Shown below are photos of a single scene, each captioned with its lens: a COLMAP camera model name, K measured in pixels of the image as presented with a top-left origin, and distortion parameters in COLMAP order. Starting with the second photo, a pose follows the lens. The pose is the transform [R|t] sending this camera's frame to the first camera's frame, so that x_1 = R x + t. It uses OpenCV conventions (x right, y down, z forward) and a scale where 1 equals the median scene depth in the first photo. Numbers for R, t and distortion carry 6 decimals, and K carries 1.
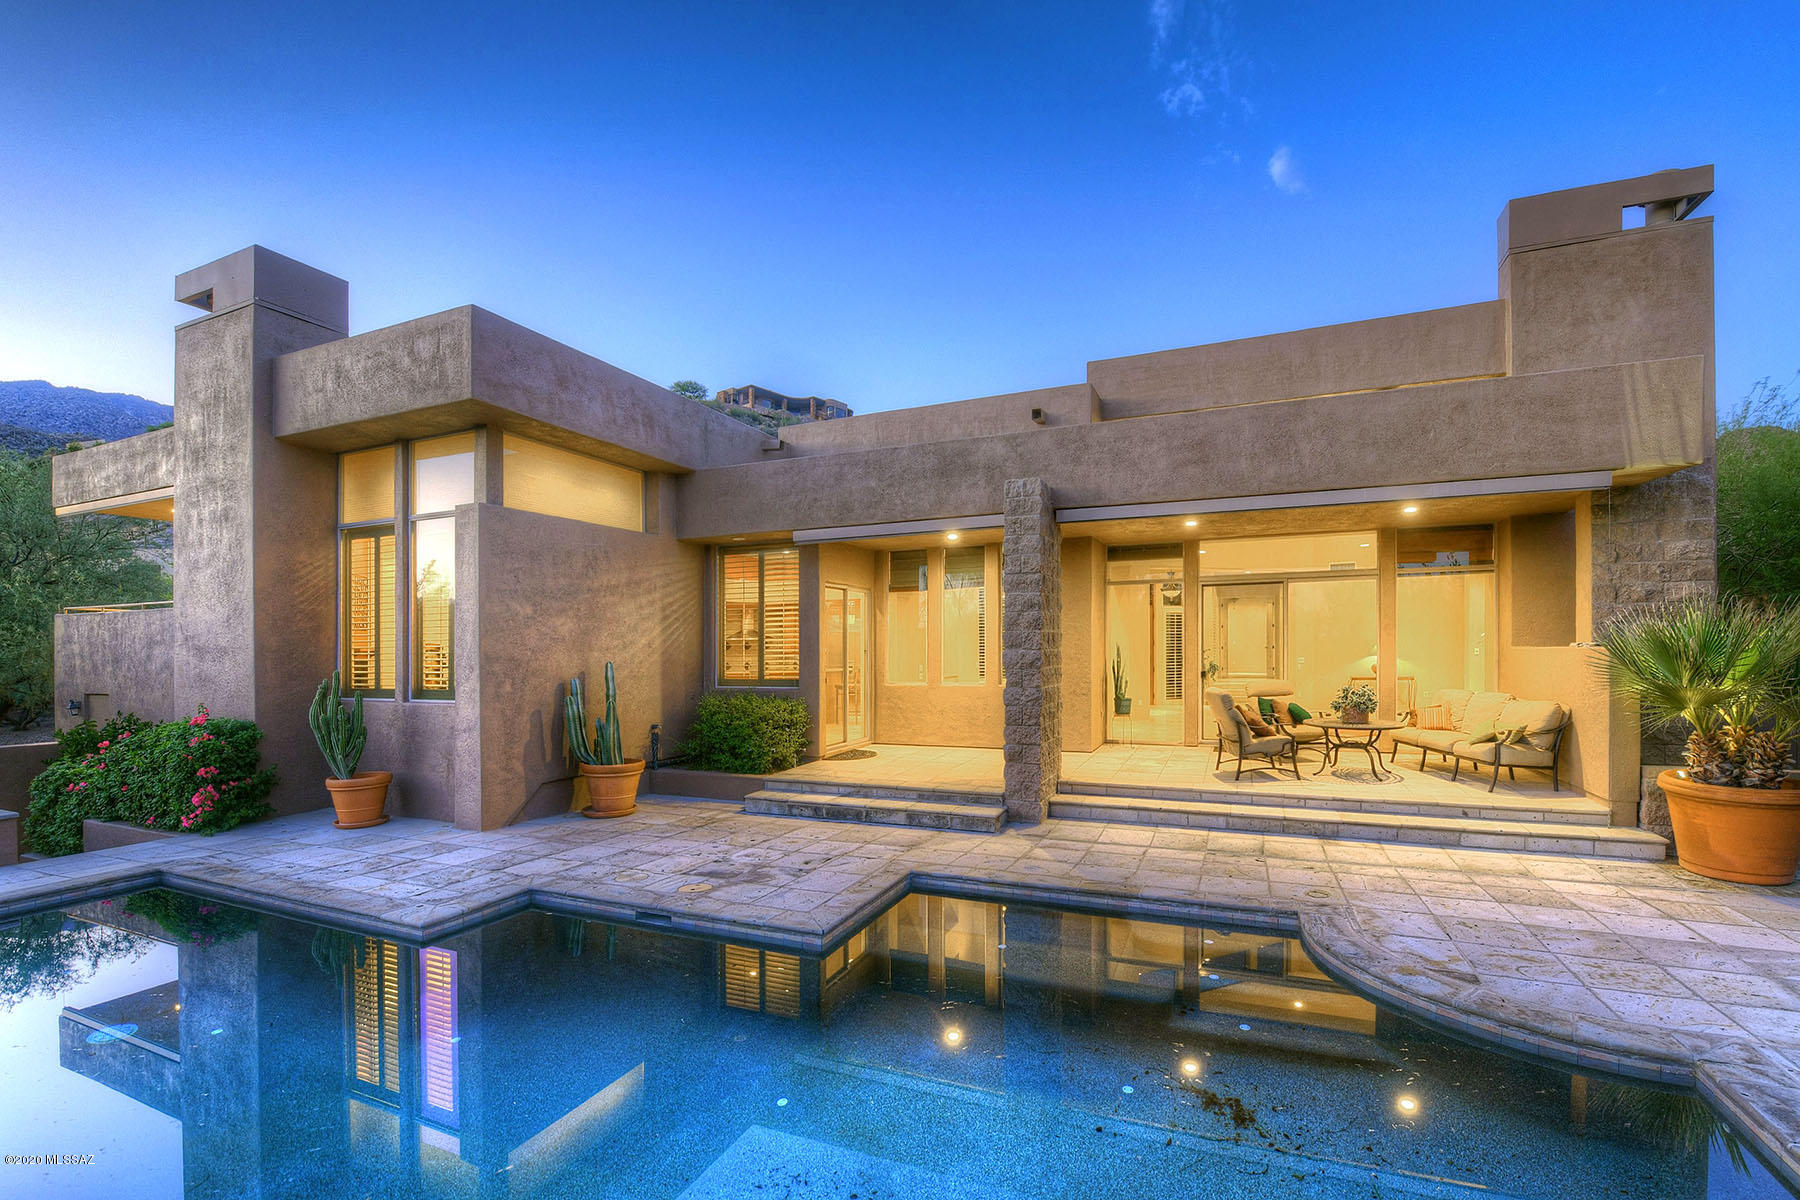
lens RADIAL K [[772.7, 0, 867.3], [0, 772.7, 655.1], [0, 0, 1]] dist [-0.009772, -0.004483]
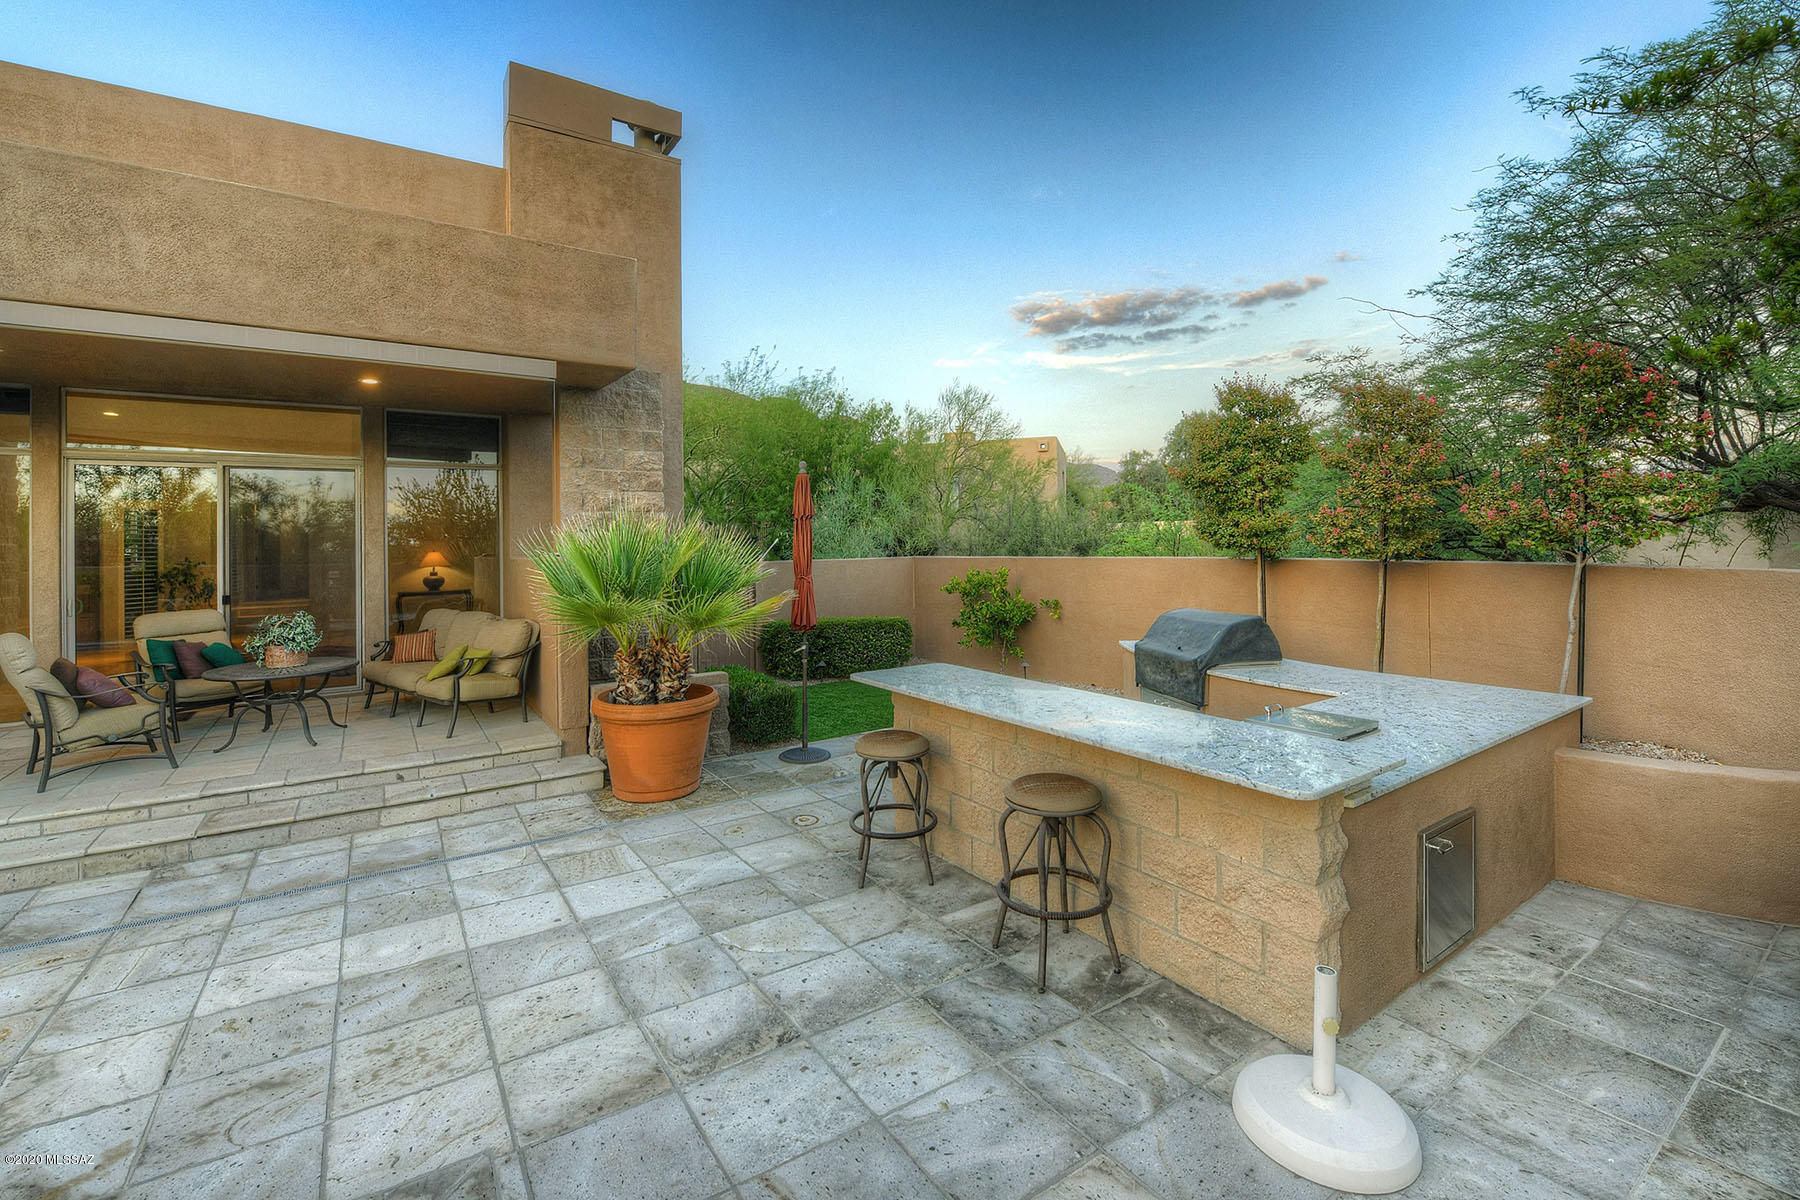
lens RADIAL K [[813.7, 0, 901.8], [0, 813.7, 554.4], [0, 0, 1]] dist [-0.019427, -0.001643]
pose [[0.531520, -0.006444, 0.847021, 0.348066], [0.017391, 0.999843, -0.003307, -0.004805], [-0.846867, 0.016488, 0.531549, 0.138135]]
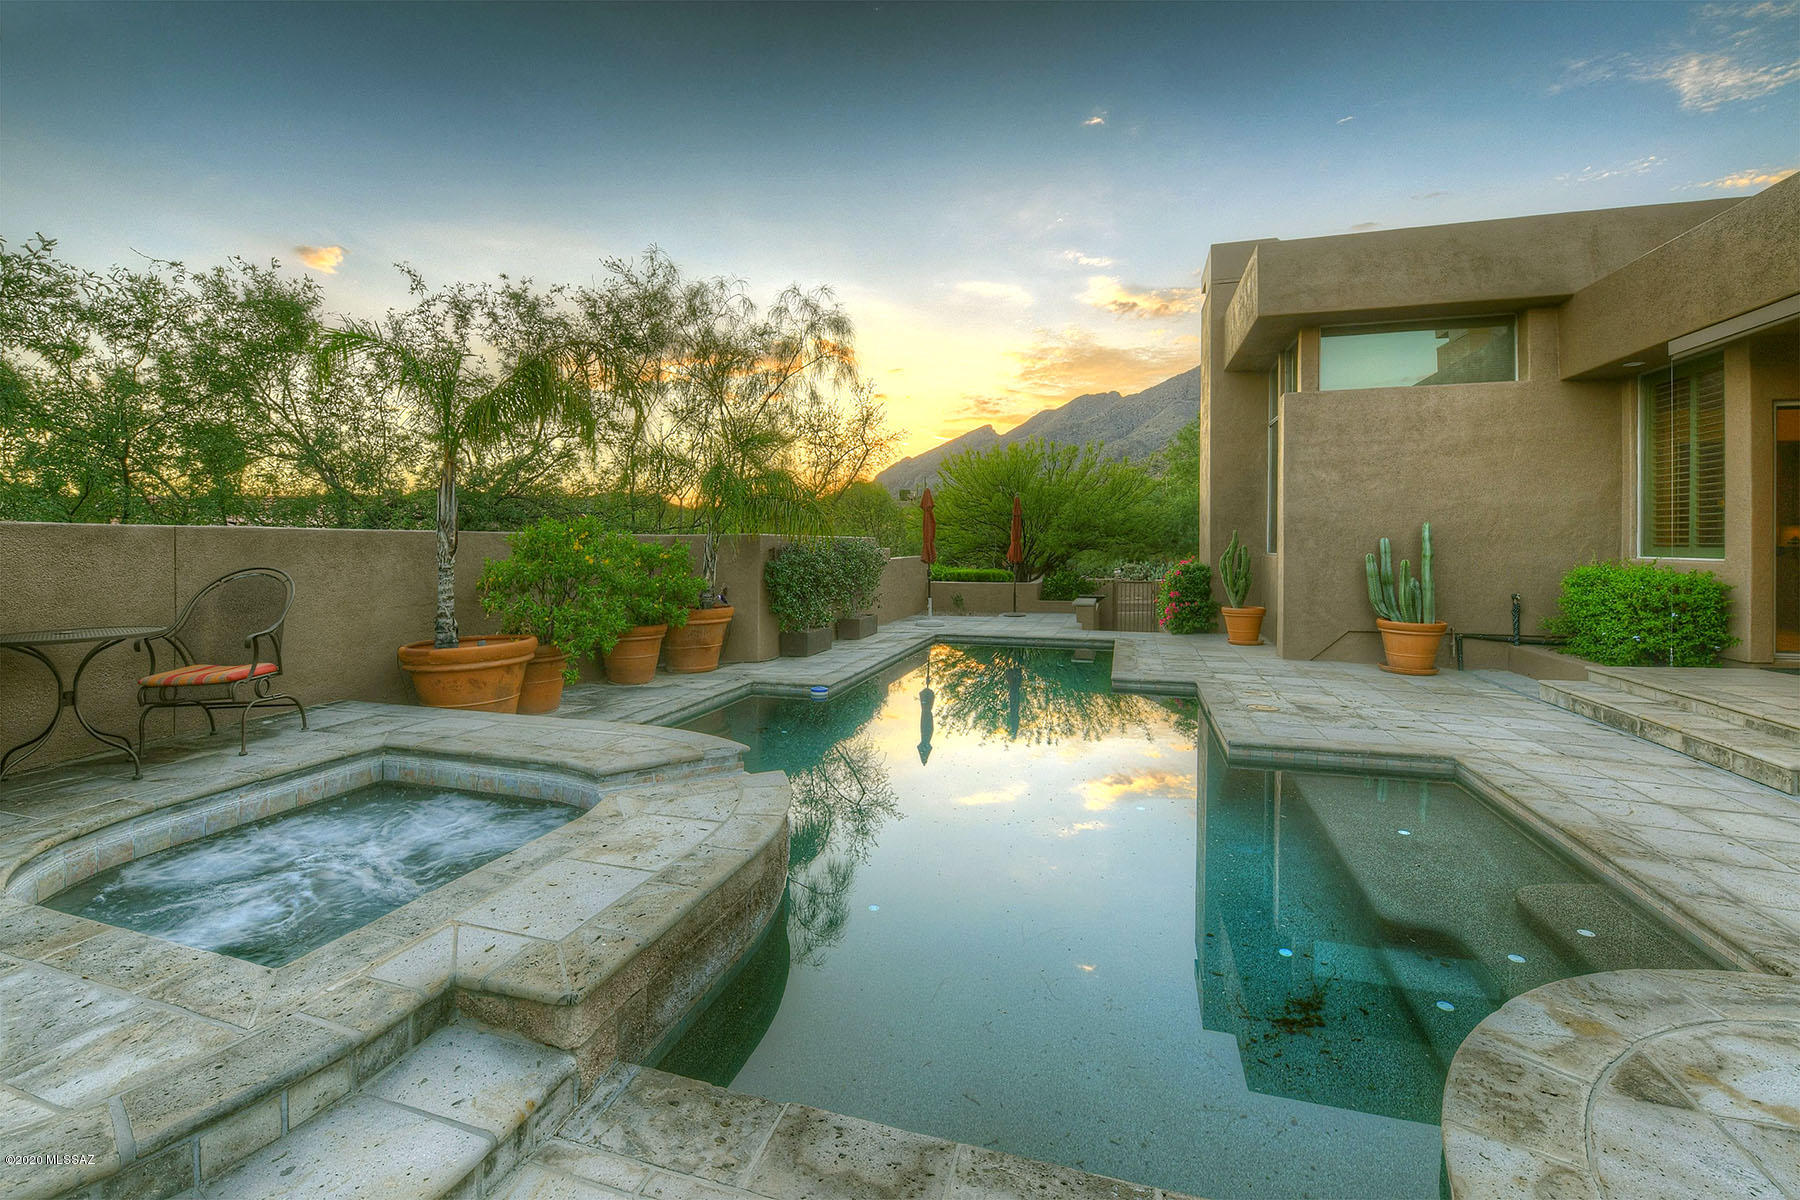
lens RADIAL K [[772.7, 0, 886.1], [0, 772.7, 541.2], [0, 0, 1]] dist [-0.009772, -0.004483]
pose [[0.107621, 0.008435, -0.994156, 0.666396], [-0.009309, 0.999929, 0.007477, 0.036690], [0.994148, 0.008449, 0.107691, 0.248013]]
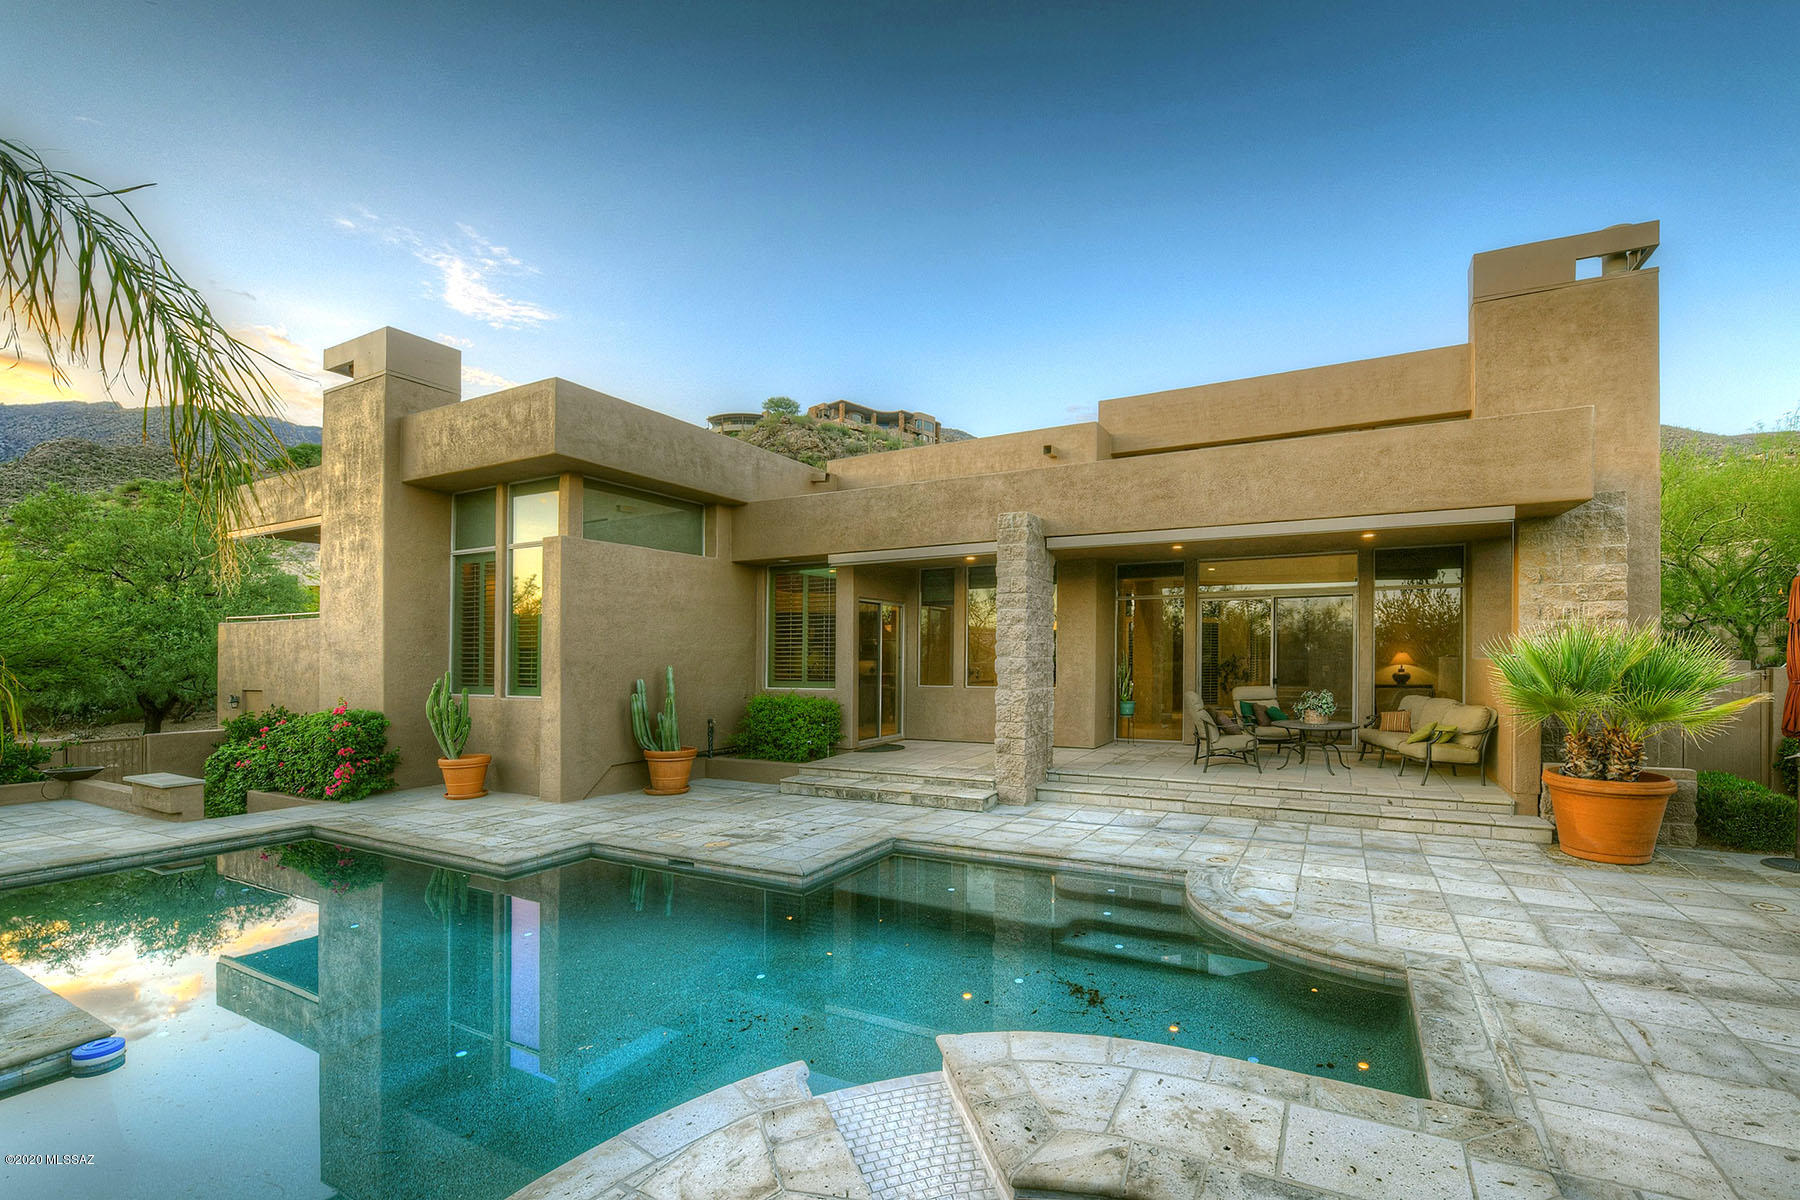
lens RADIAL K [[772.7, 0, 923.7], [0, 772.7, 654.0], [0, 0, 1]] dist [-0.009772, -0.004483]
pose [[0.998415, 0.006313, -0.055922, 0.136777], [-0.006817, 0.999938, -0.008829, -0.001663], [0.055863, 0.009197, 0.998396, -0.184776]]
